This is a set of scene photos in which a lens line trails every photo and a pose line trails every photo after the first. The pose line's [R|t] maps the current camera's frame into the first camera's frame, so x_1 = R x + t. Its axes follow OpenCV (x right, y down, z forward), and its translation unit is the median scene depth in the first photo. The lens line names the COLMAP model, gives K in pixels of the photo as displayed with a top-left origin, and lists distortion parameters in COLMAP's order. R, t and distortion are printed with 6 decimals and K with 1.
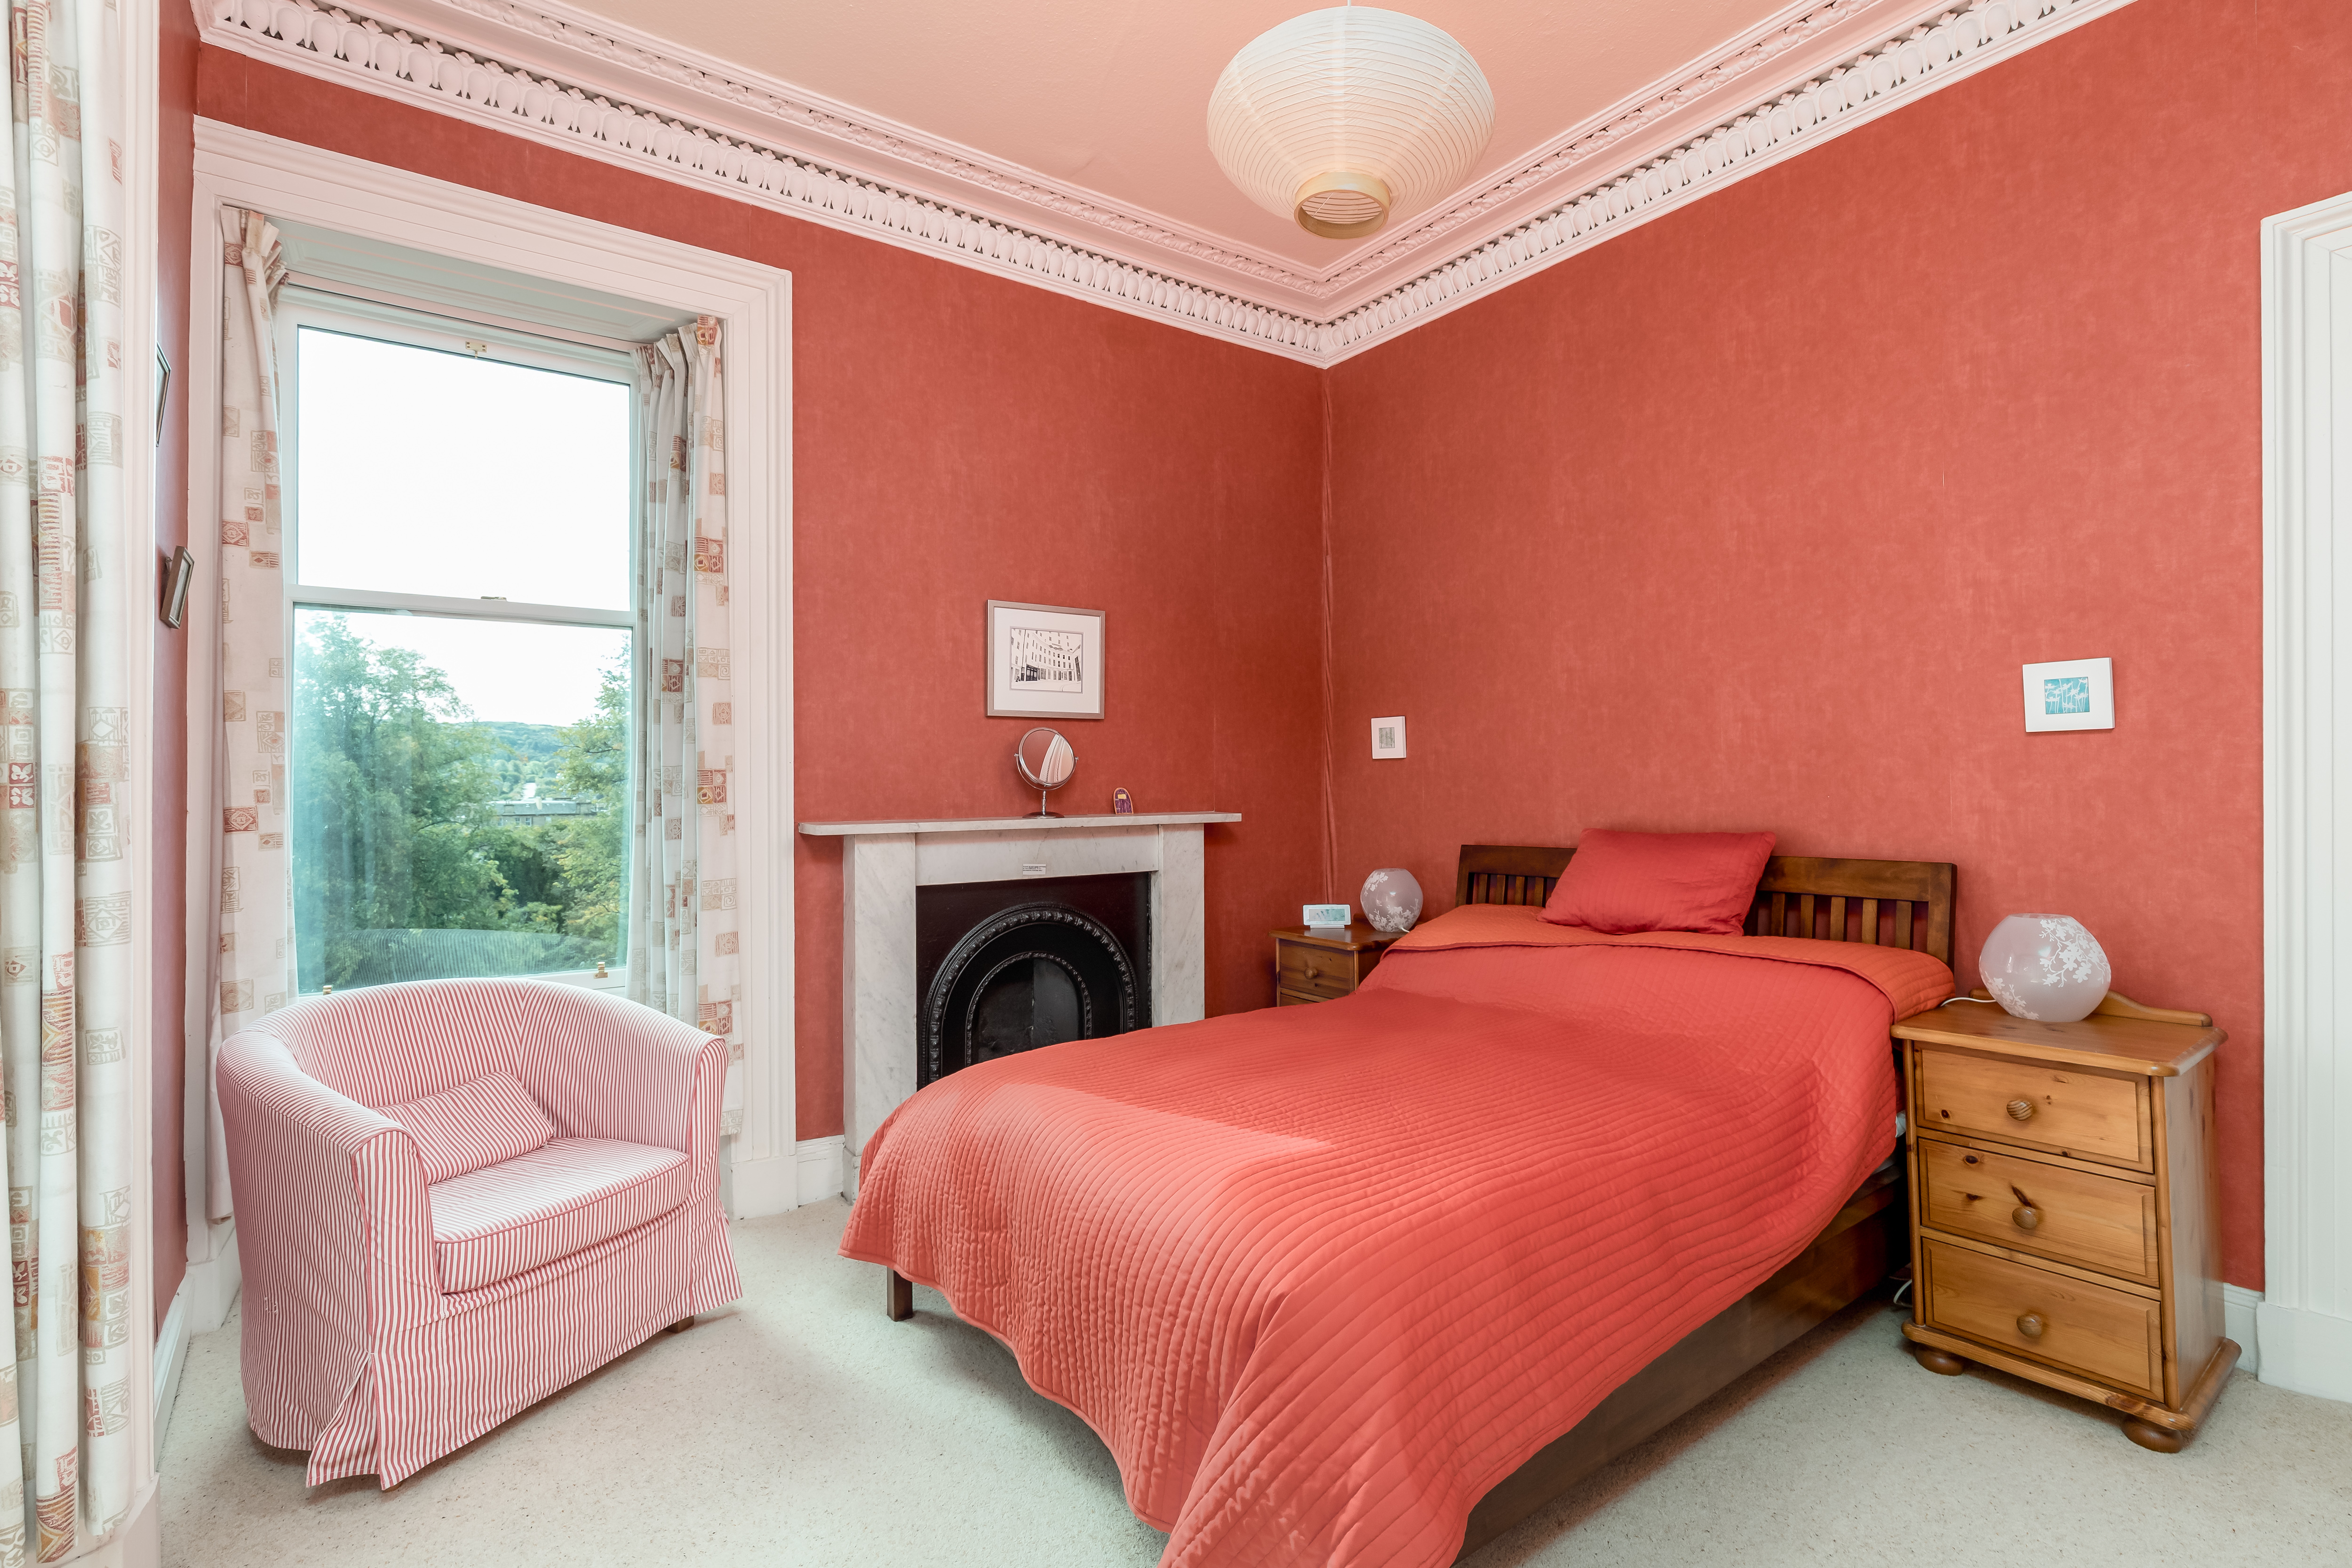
lens RADIAL K [[1079.0, 0, 1182.7], [0, 1079.0, 775.3], [0, 0, 1]] dist [0.015238, 0.000044]
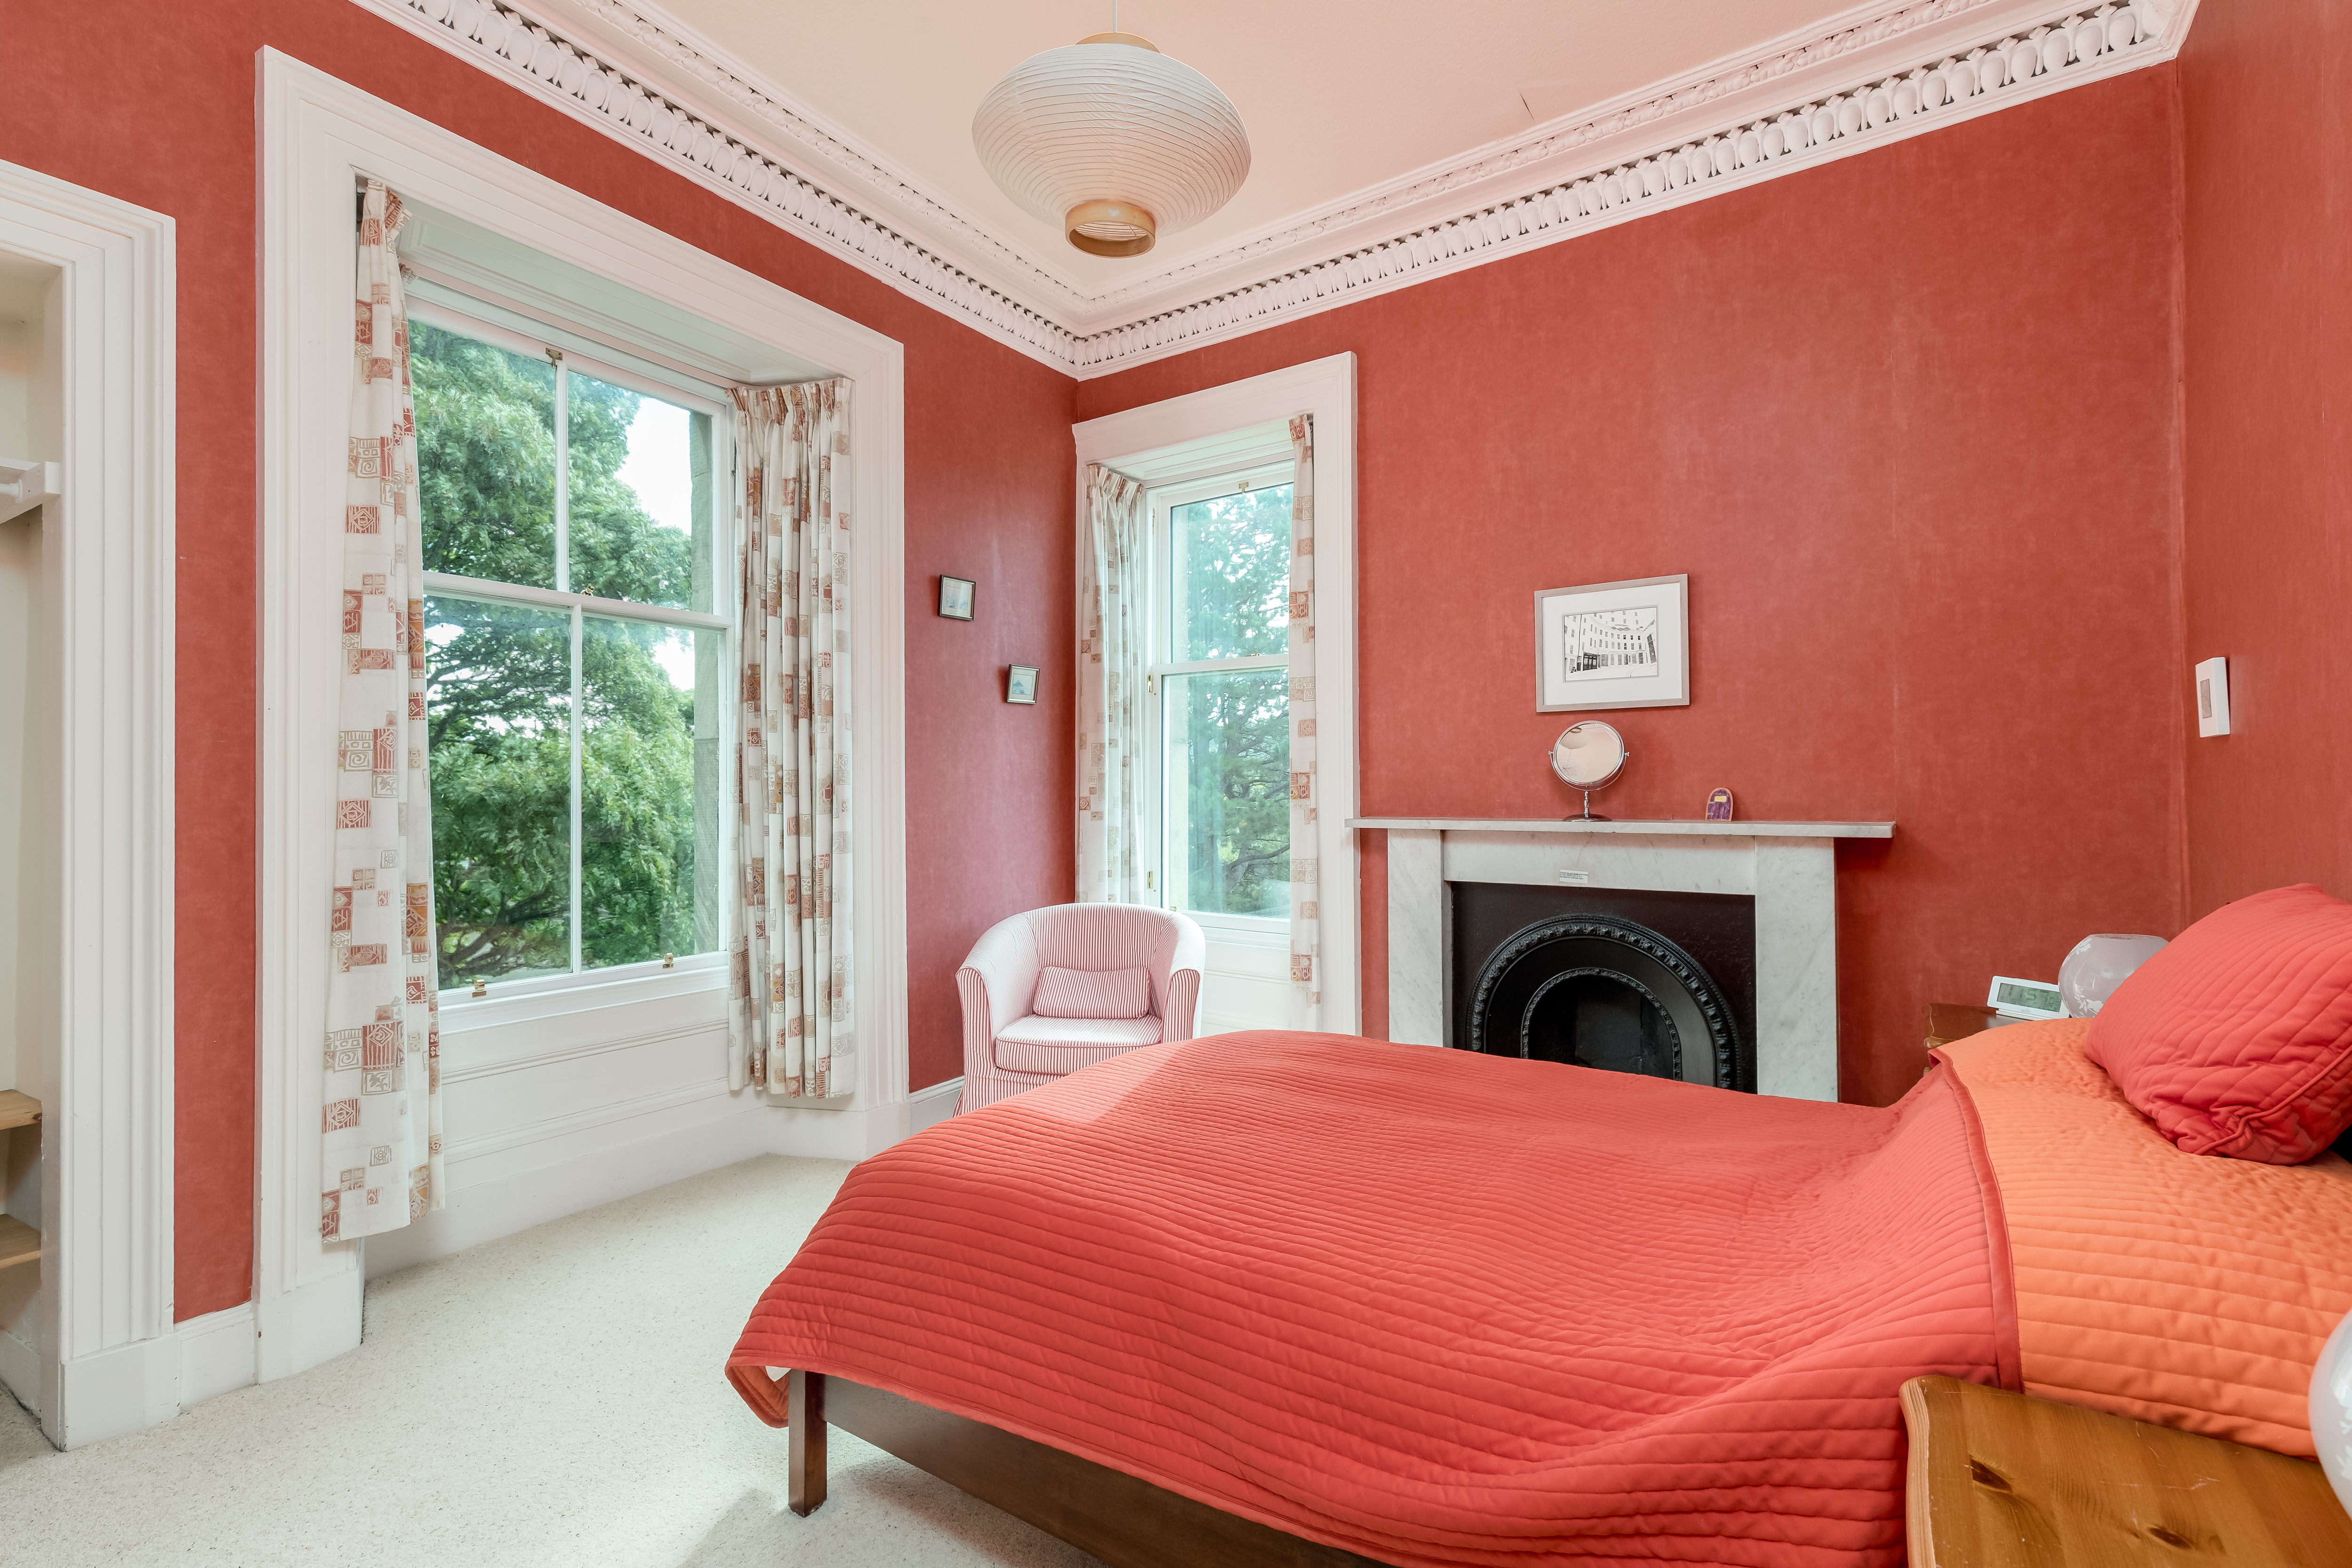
lens RADIAL K [[1057.0, 0, 1179.5], [0, 1057.0, 783.4], [0, 0, 1]] dist [0.003757, 0.000441]
pose [[0.341073, -0.000022, -0.940037, 0.602510], [0.008539, 0.999959, 0.003075, 0.002441], [0.939998, -0.009076, 0.341059, 0.387332]]
